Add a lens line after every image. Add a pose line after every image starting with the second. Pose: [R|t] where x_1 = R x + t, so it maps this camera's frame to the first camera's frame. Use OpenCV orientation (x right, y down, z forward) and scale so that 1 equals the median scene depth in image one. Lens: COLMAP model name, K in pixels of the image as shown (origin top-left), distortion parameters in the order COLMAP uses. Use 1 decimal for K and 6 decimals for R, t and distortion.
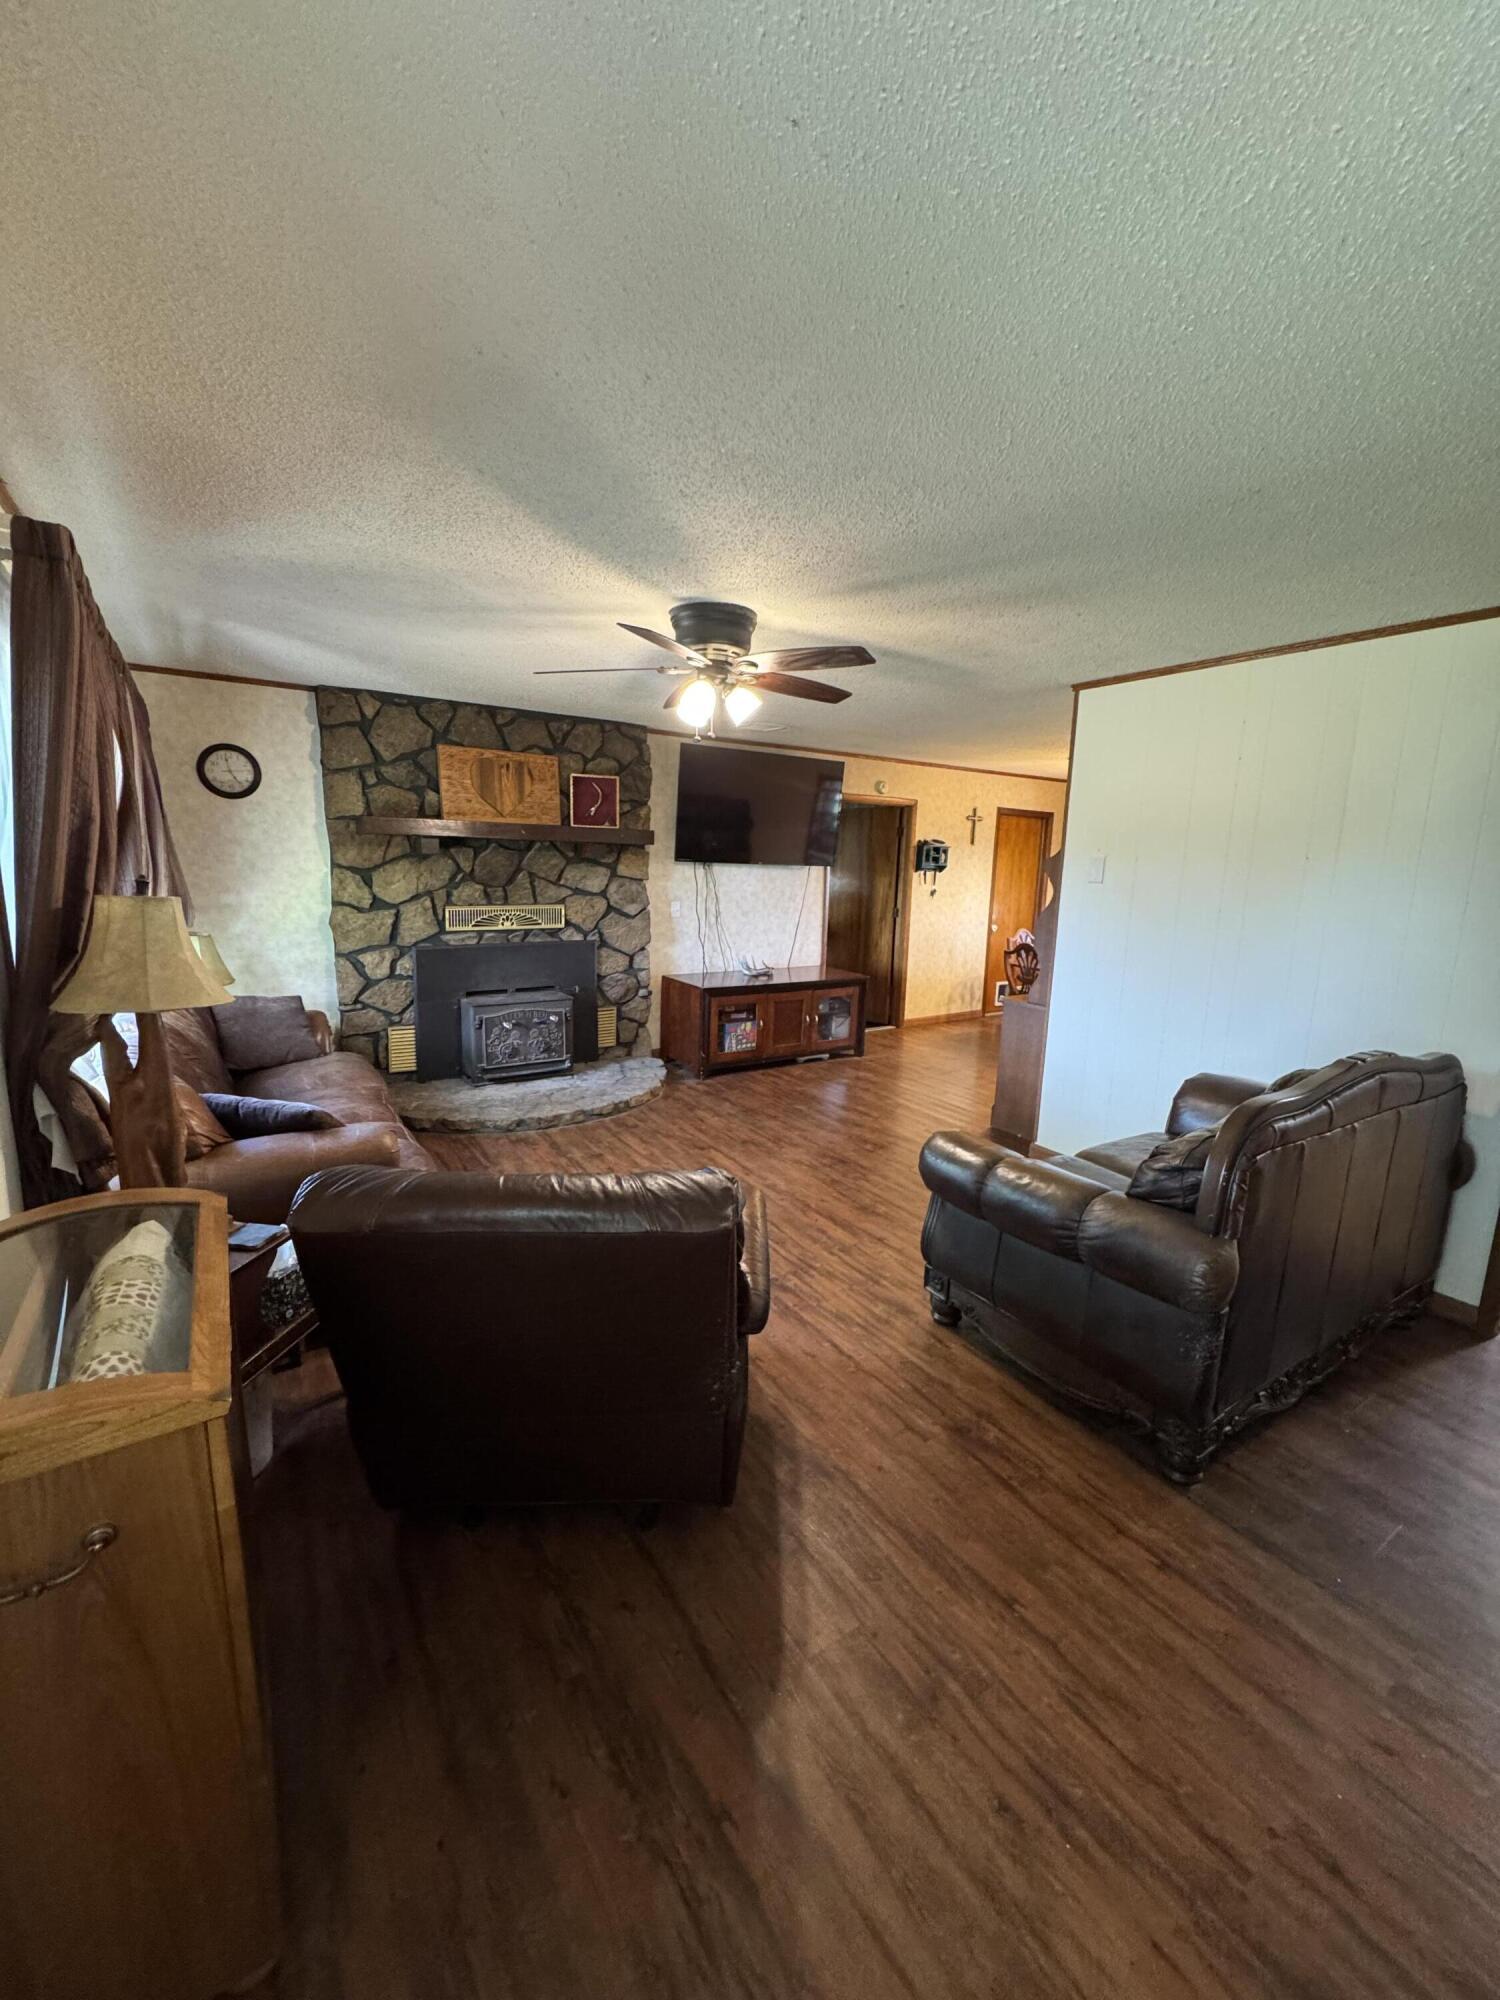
lens RADIAL K [[798.5, 0, 743.8], [0, 798.5, 1010.0], [0, 0, 1]] dist [-0.002650, 0.000177]
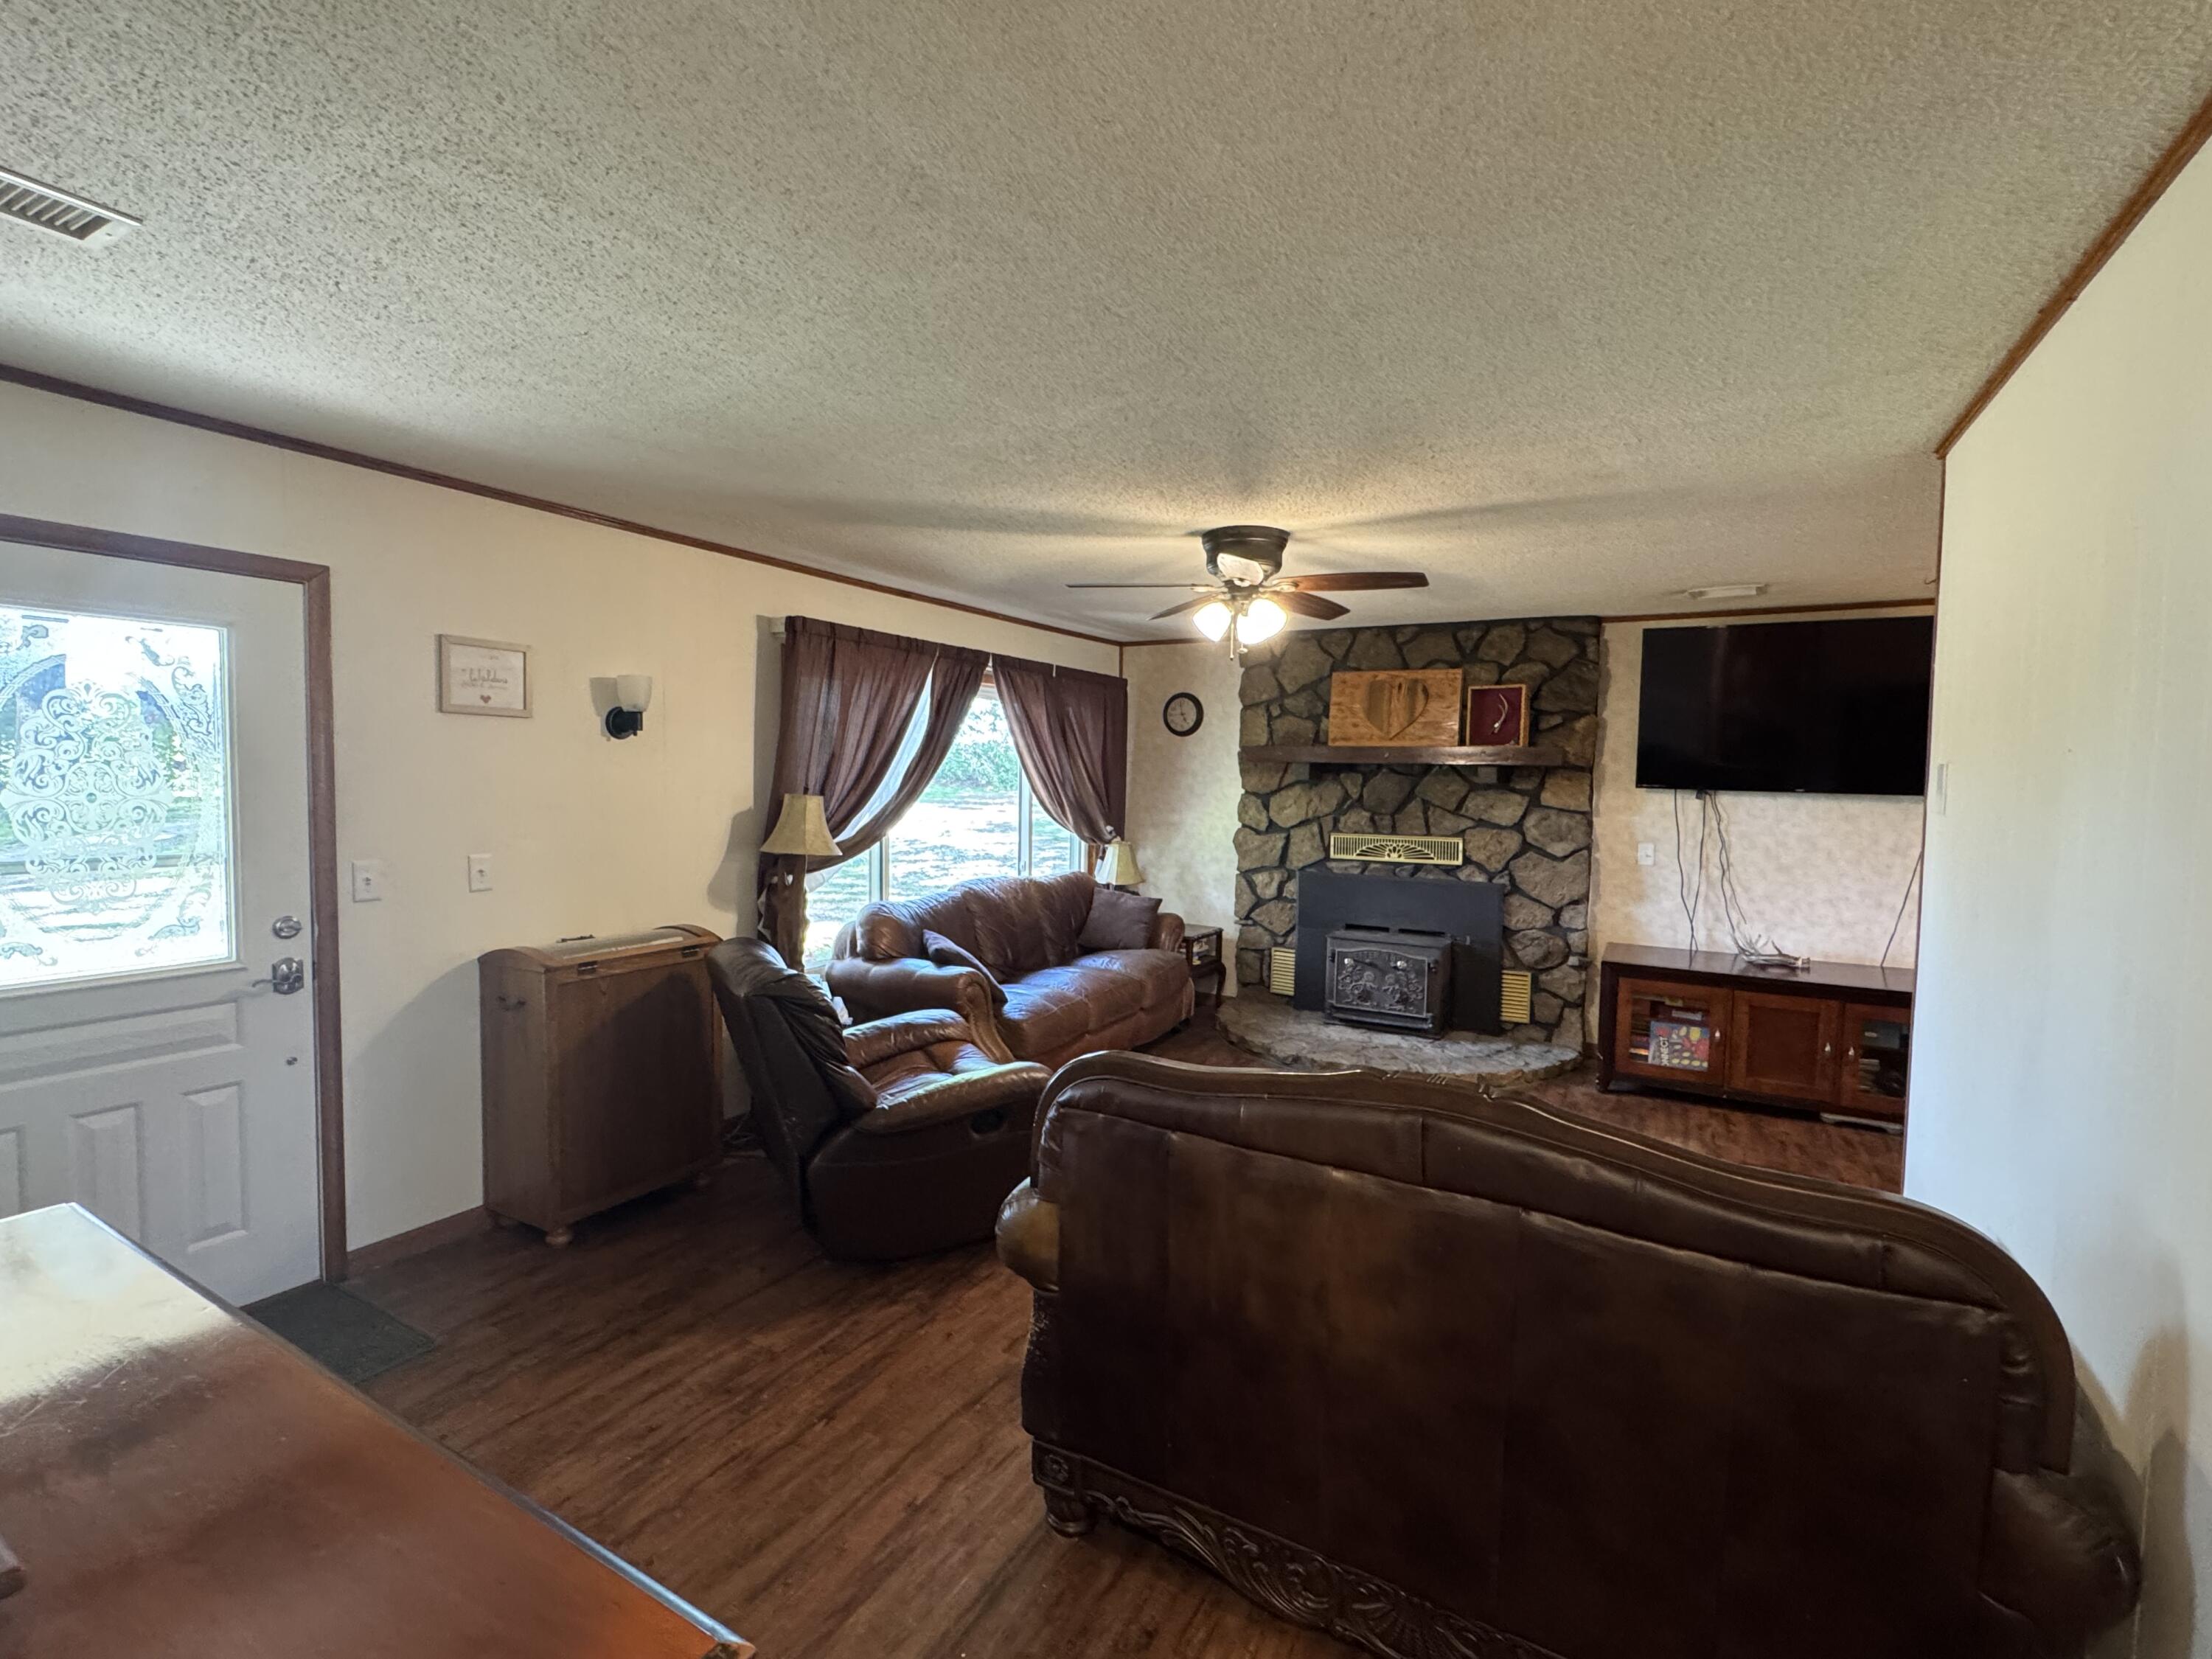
lens RADIAL K [[1021.9, 0, 1103.8], [0, 1021.9, 842.0], [0, 0, 1]] dist [0.004330, 0.000977]
pose [[0.455044, 0.041223, -0.889514, 0.596092], [-0.171911, 0.984203, -0.042332, -0.017763], [0.873717, 0.172180, 0.454942, 0.186811]]
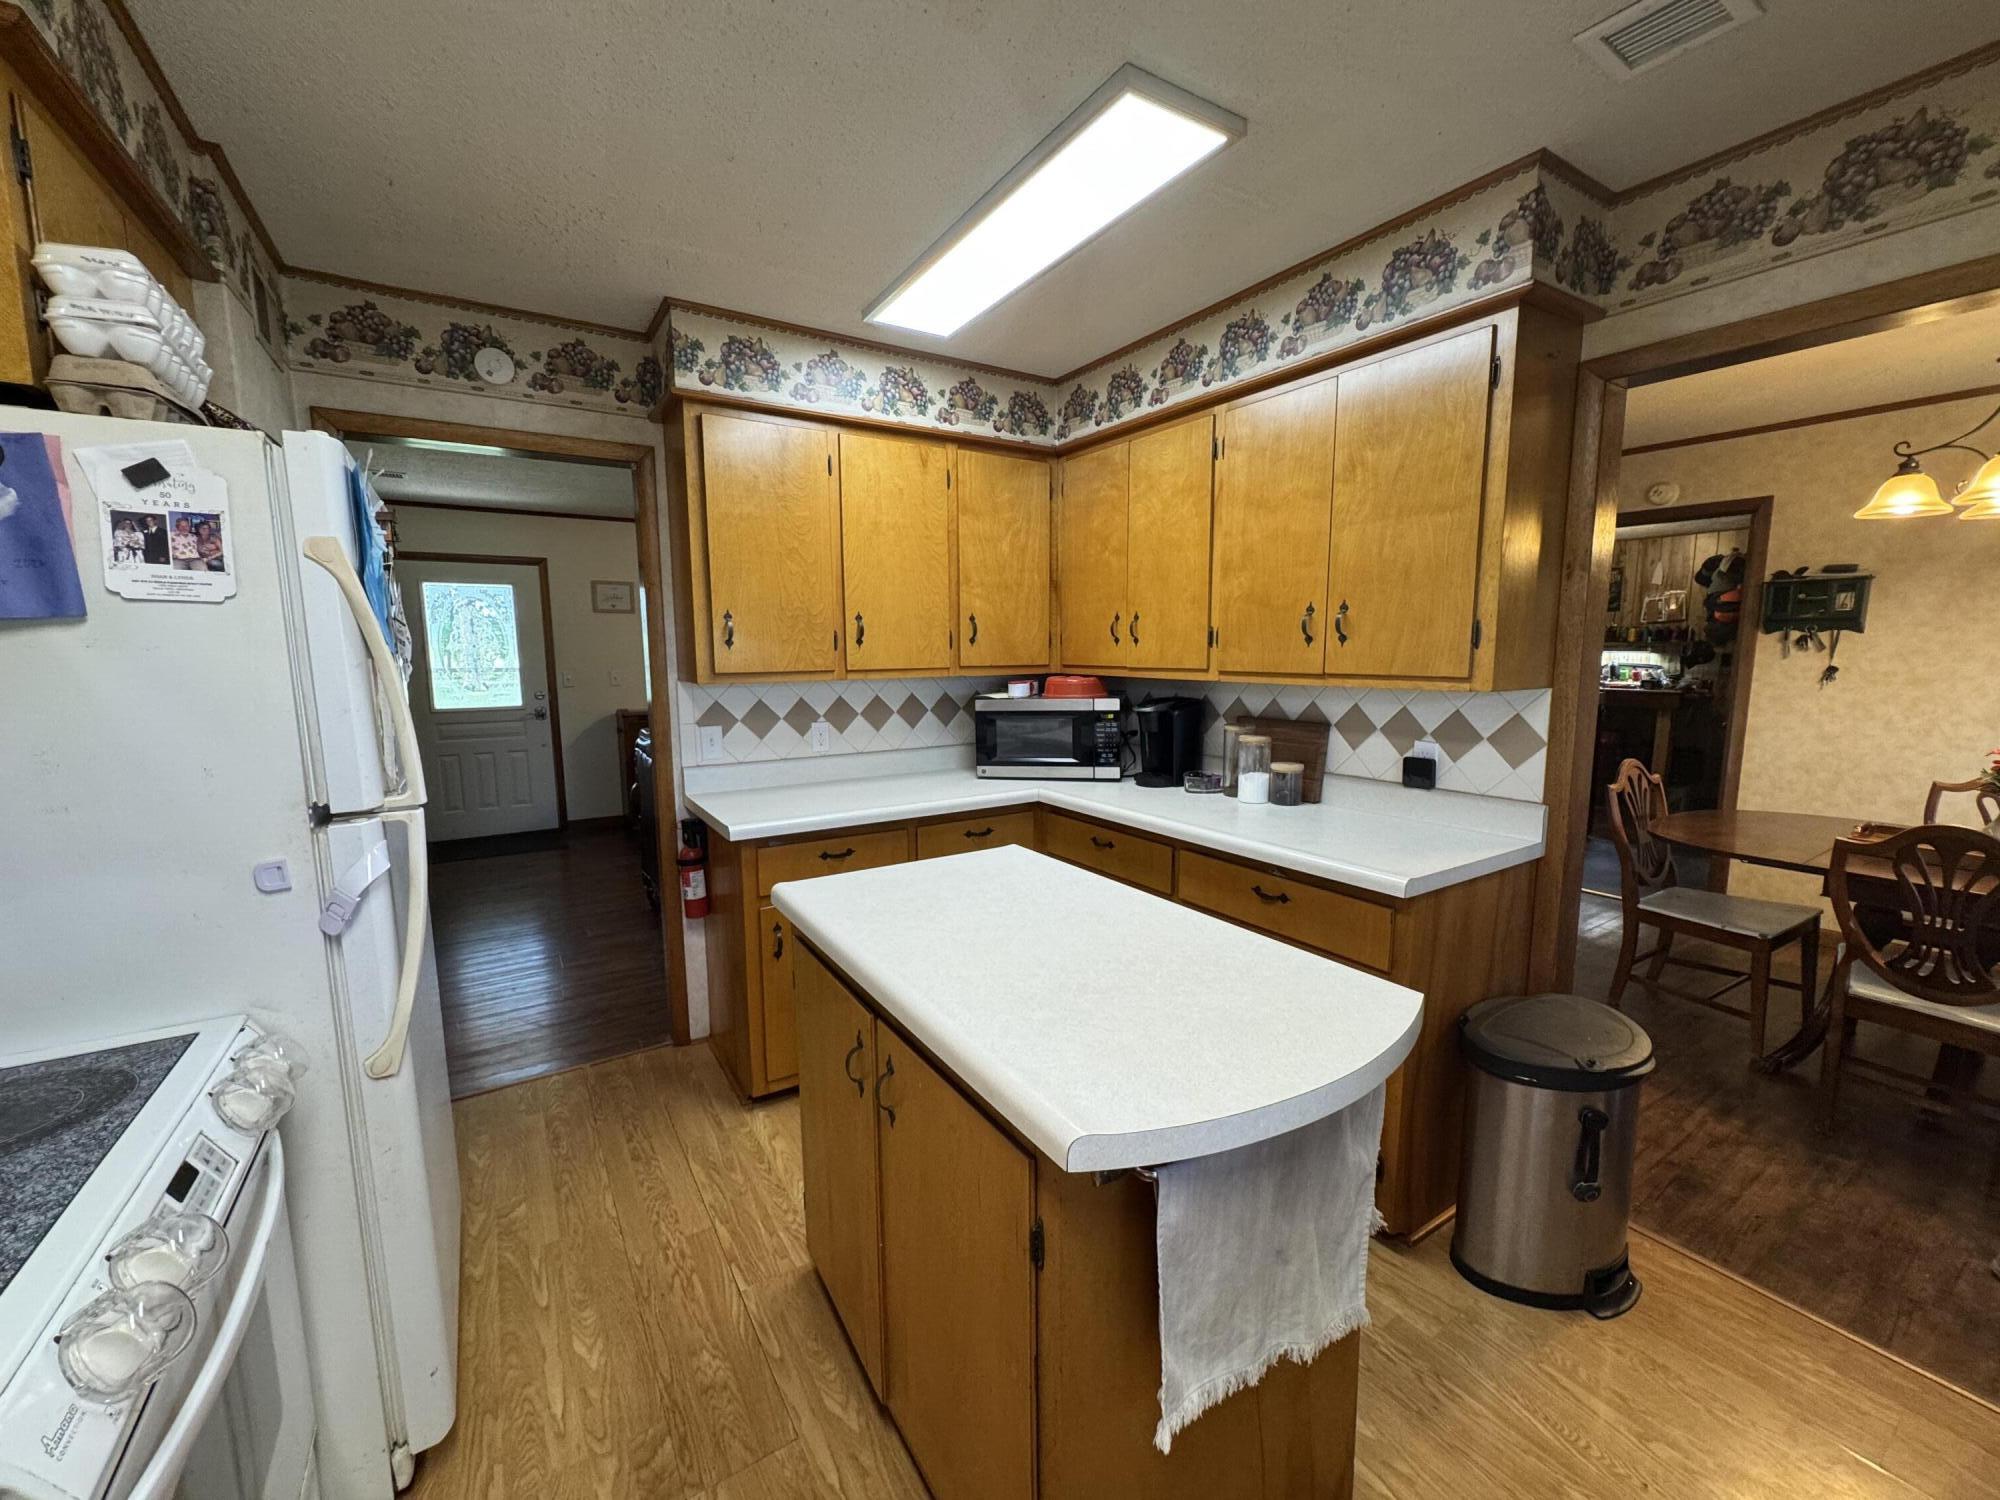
lens RADIAL K [[798.5, 0, 998.7], [0, 798.5, 774.3], [0, 0, 1]] dist [-0.002650, 0.000177]
pose [[-0.011245, 0.127522, -0.991772, 1.075930], [-0.198385, 0.971834, 0.127207, -0.089293], [0.980060, 0.198183, 0.014370, 0.734576]]
